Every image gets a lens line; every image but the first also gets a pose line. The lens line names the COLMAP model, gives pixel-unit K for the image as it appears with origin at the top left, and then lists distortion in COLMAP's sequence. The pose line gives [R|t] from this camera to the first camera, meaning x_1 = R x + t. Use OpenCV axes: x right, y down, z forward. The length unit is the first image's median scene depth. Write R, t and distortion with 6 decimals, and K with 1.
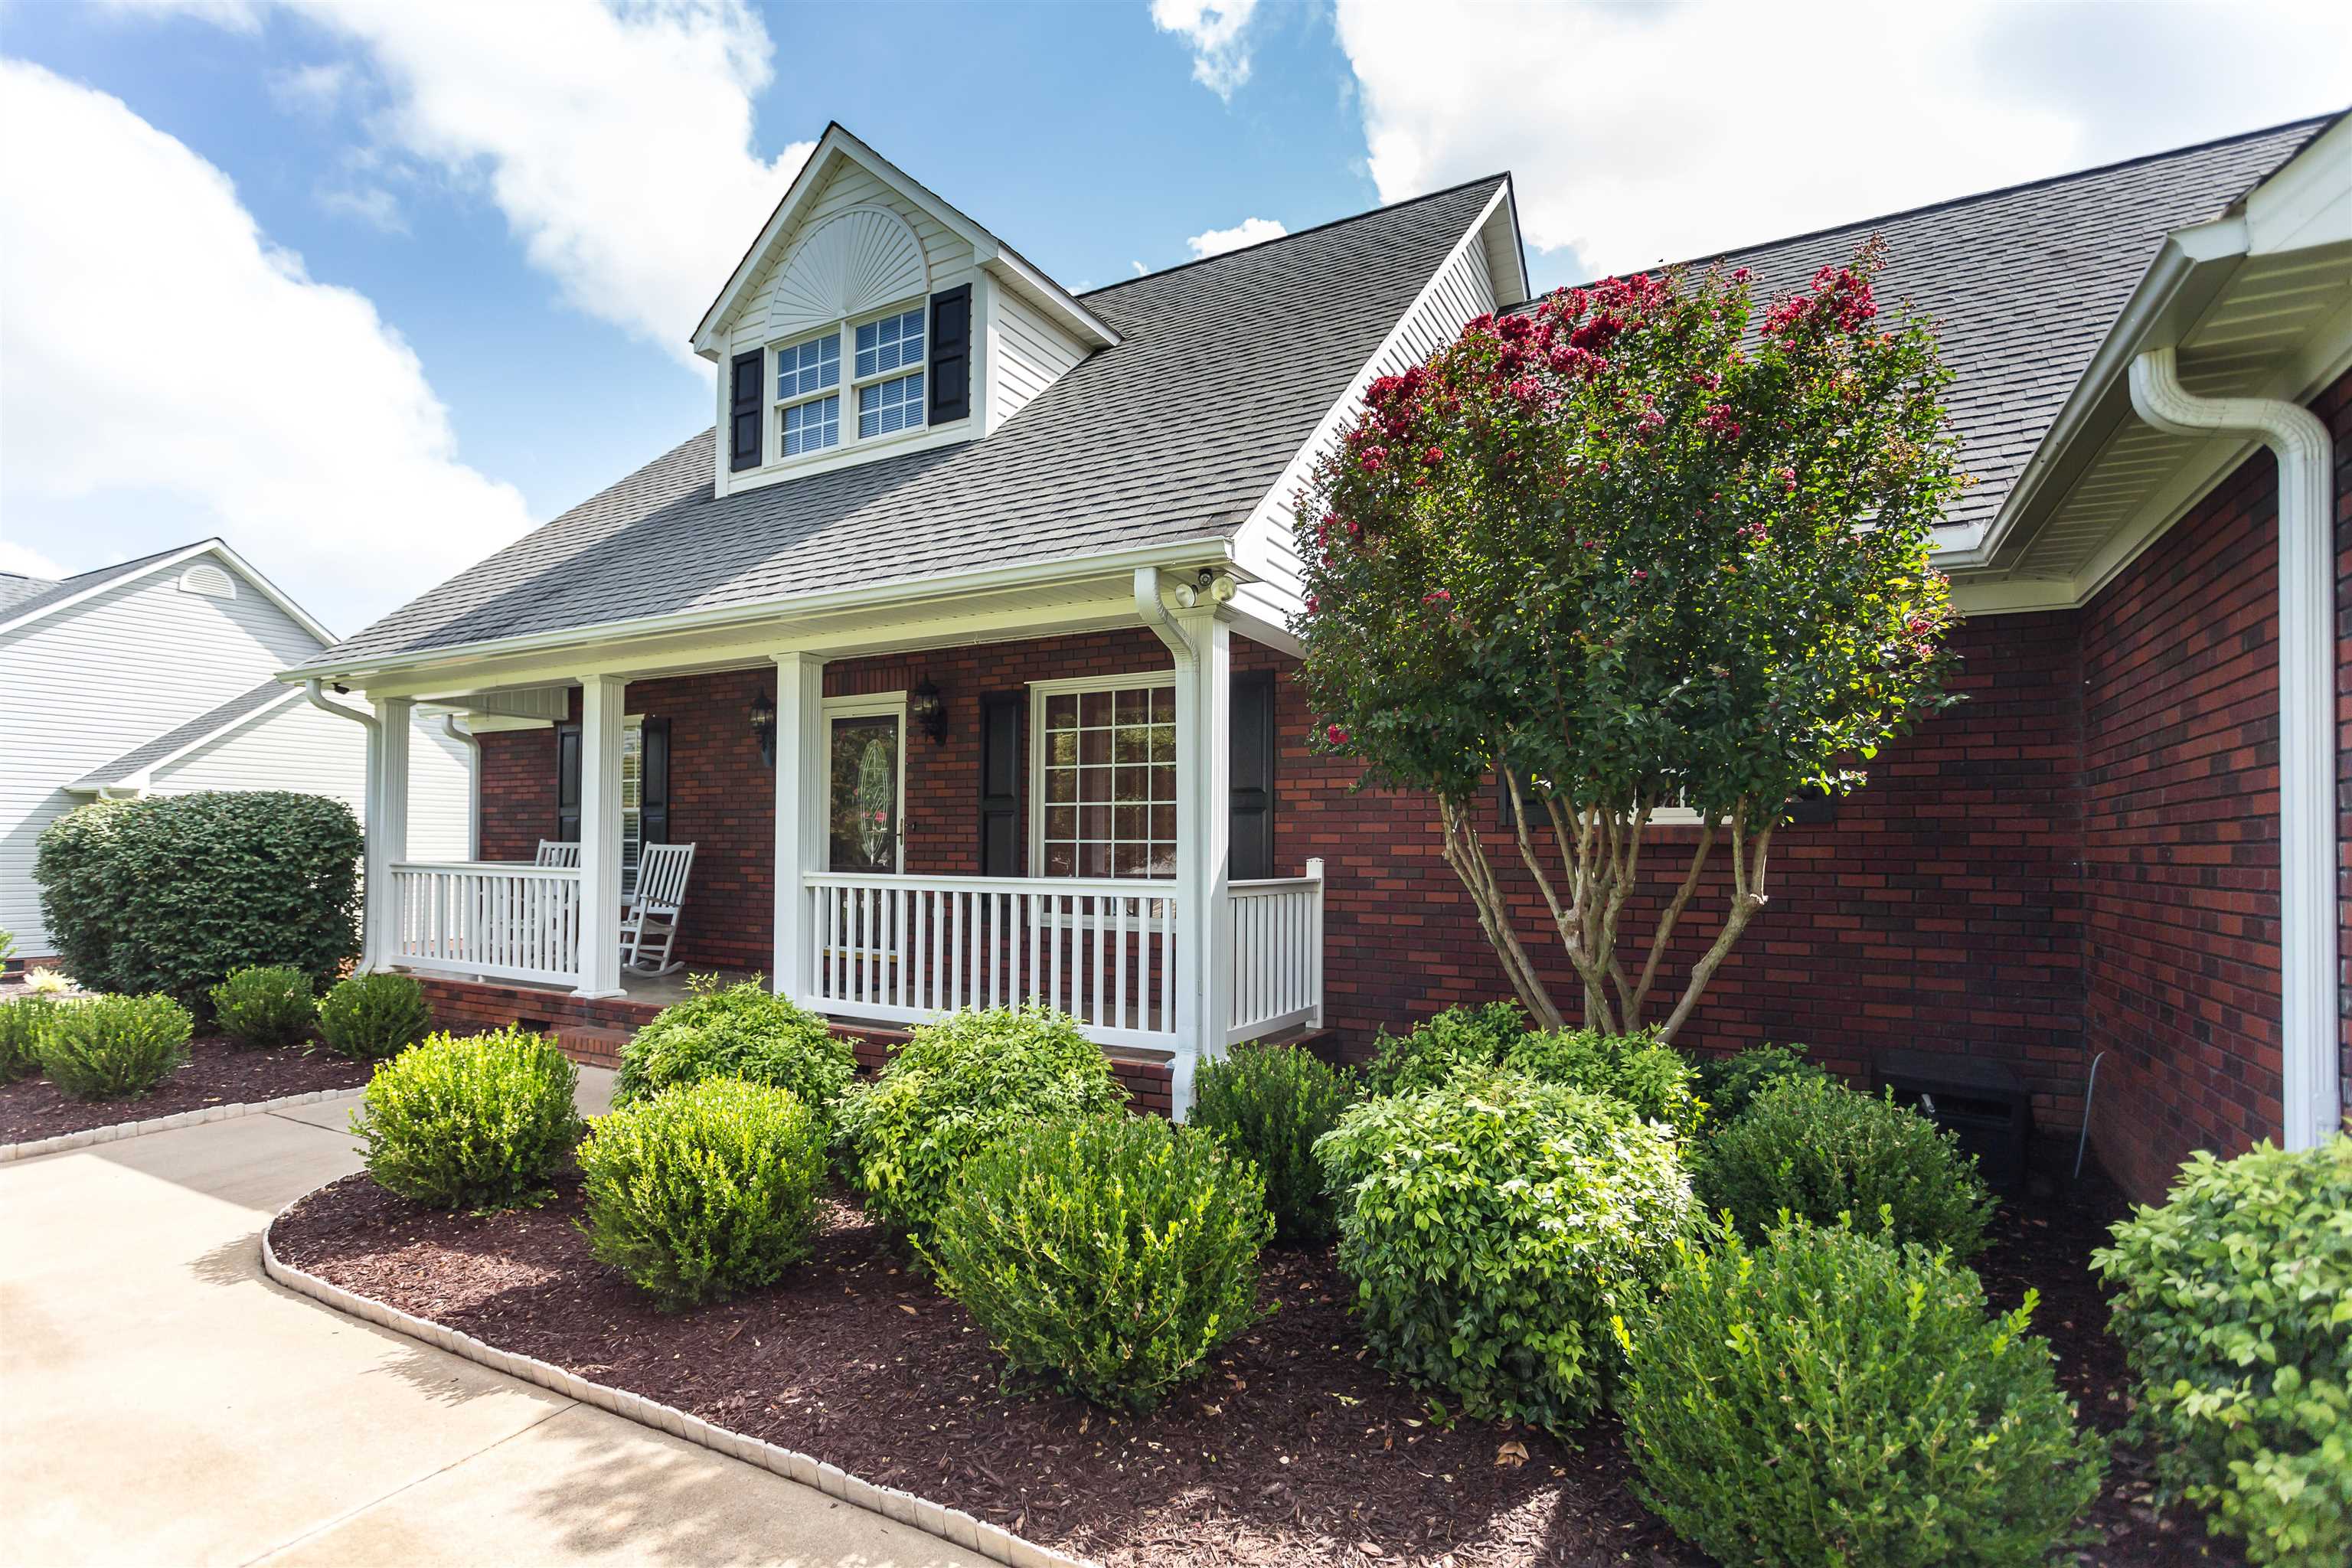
lens RADIAL K [[1099.6, 0, 1182.1], [0, 1099.6, 836.1], [0, 0, 1]] dist [0.003064, 0.000532]
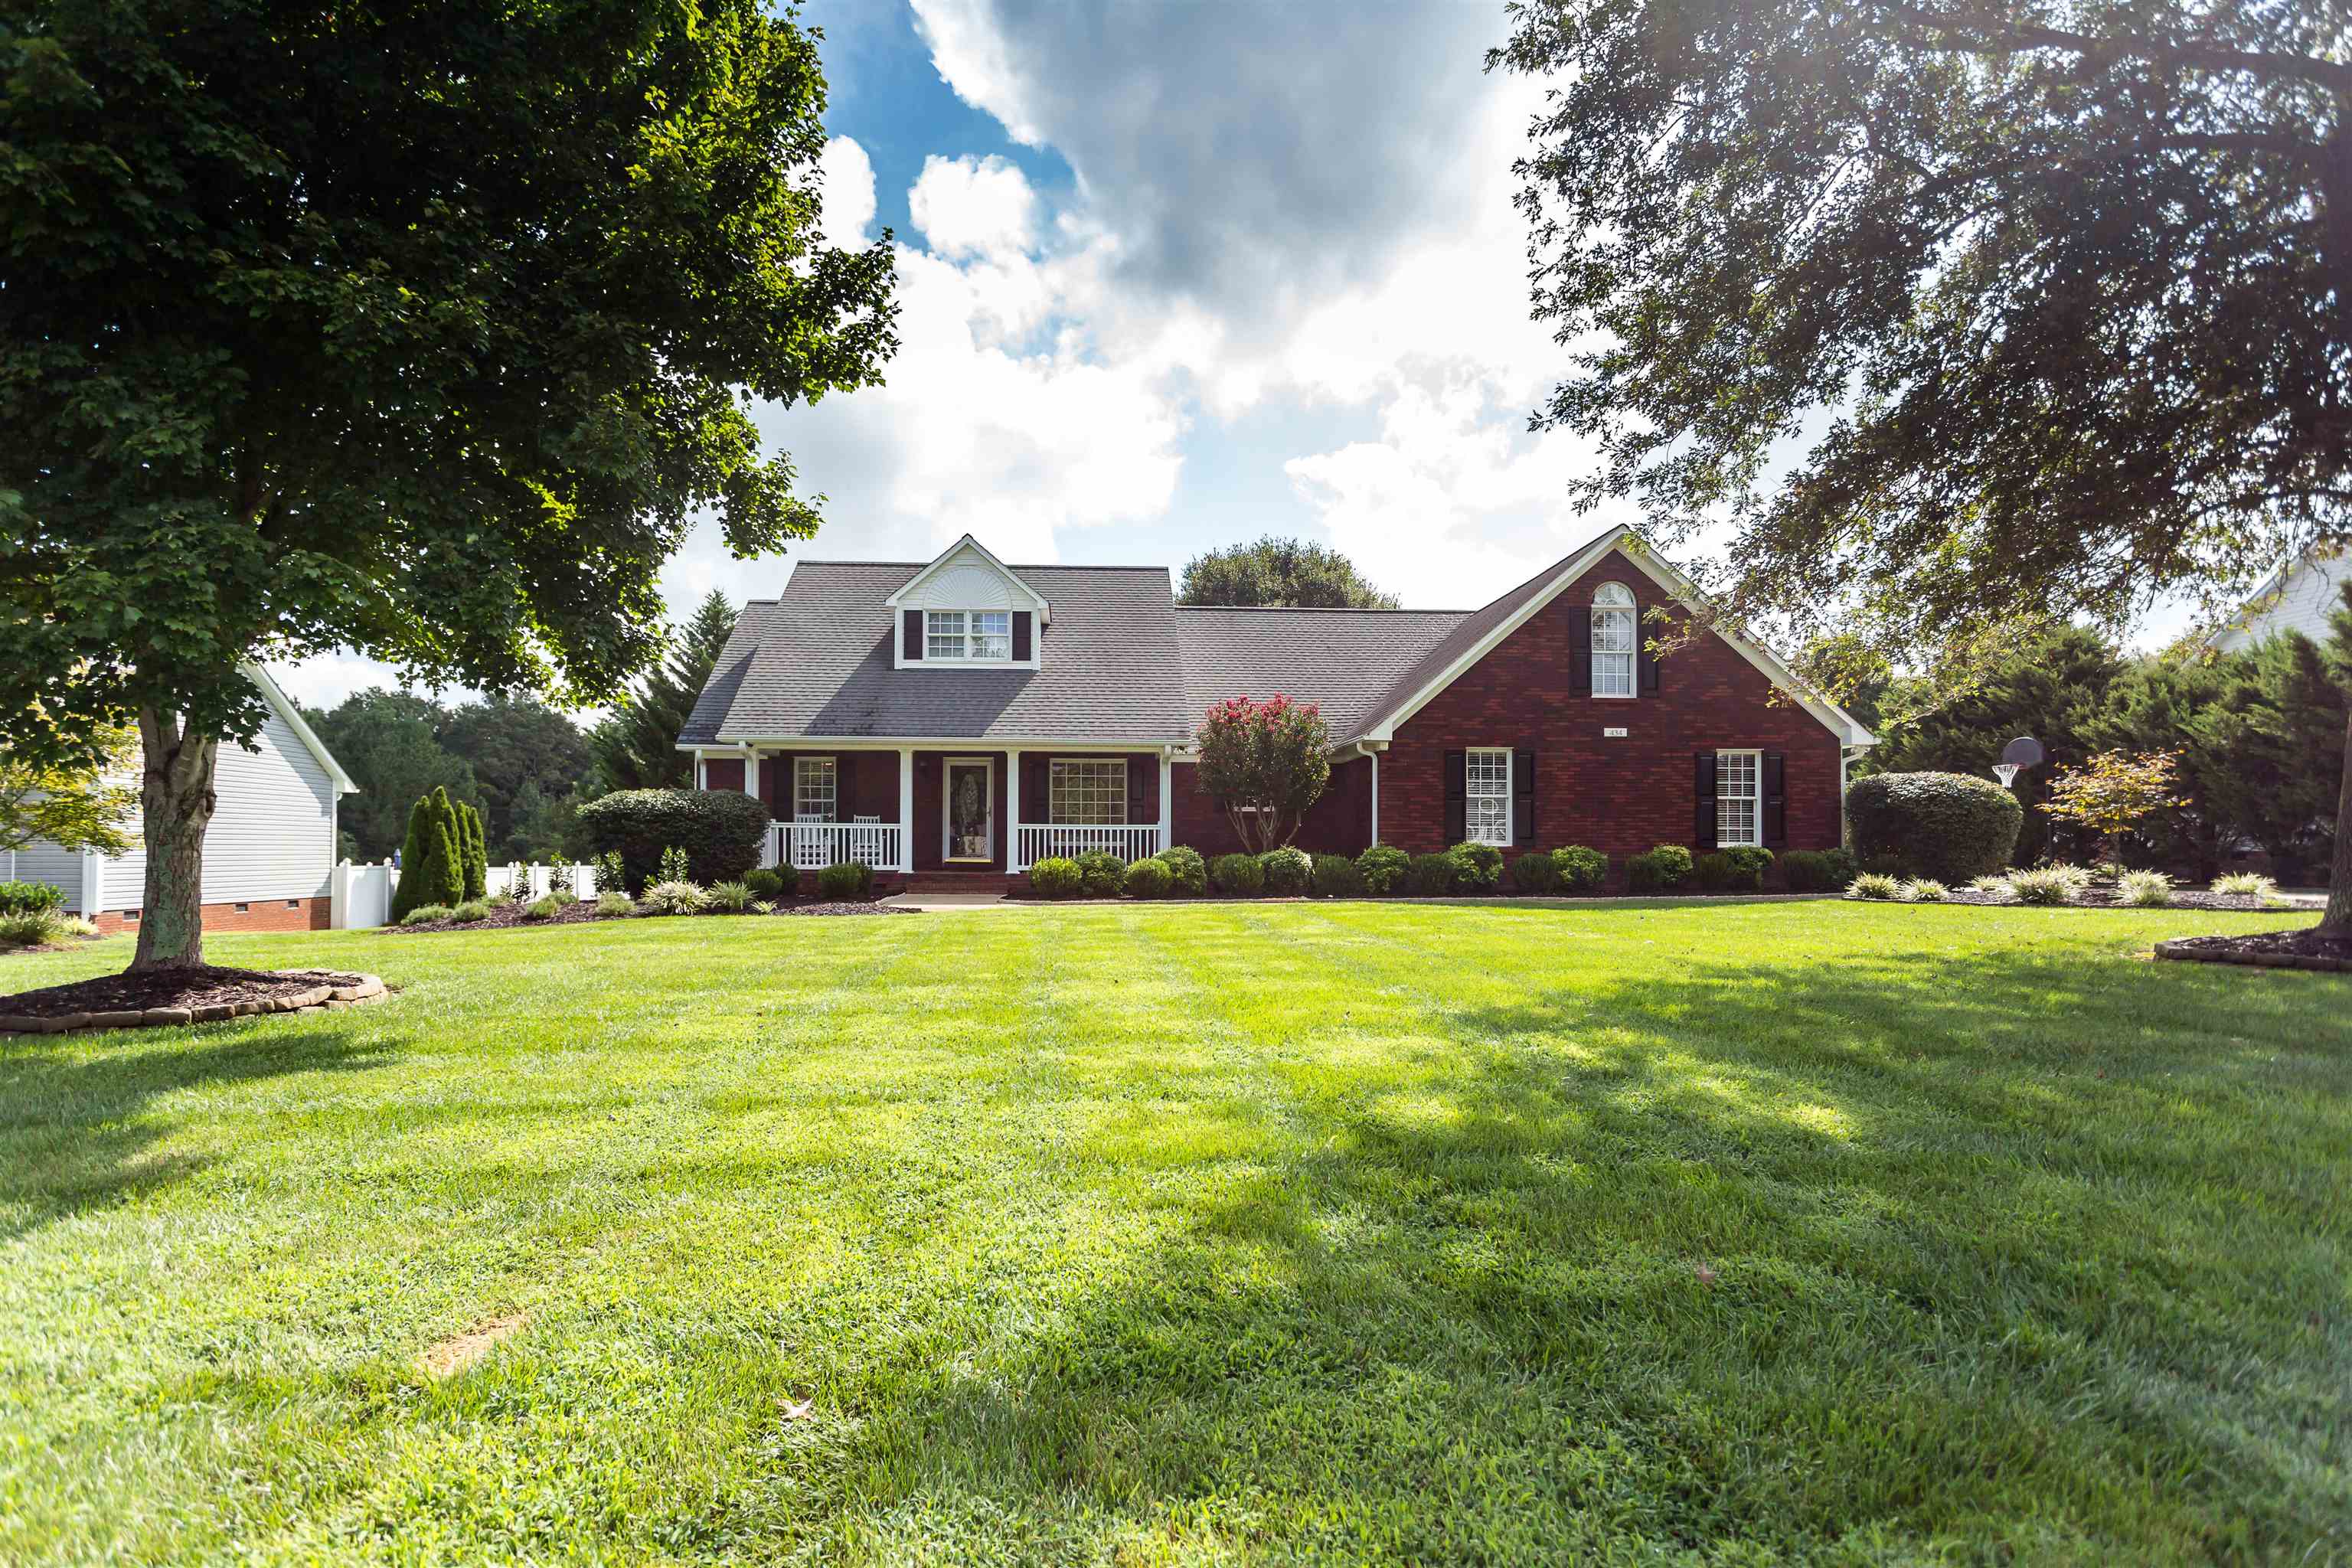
lens RADIAL K [[1147.7, 0, 1173.7], [0, 1147.7, 815.0], [0, 0, 1]] dist [-0.001161, 0.000221]
pose [[0.847886, 0.015059, 0.529964, -1.305938], [-0.005153, 0.999783, -0.020164, 0.055261], [-0.530153, 0.014366, 0.847780, -1.491494]]
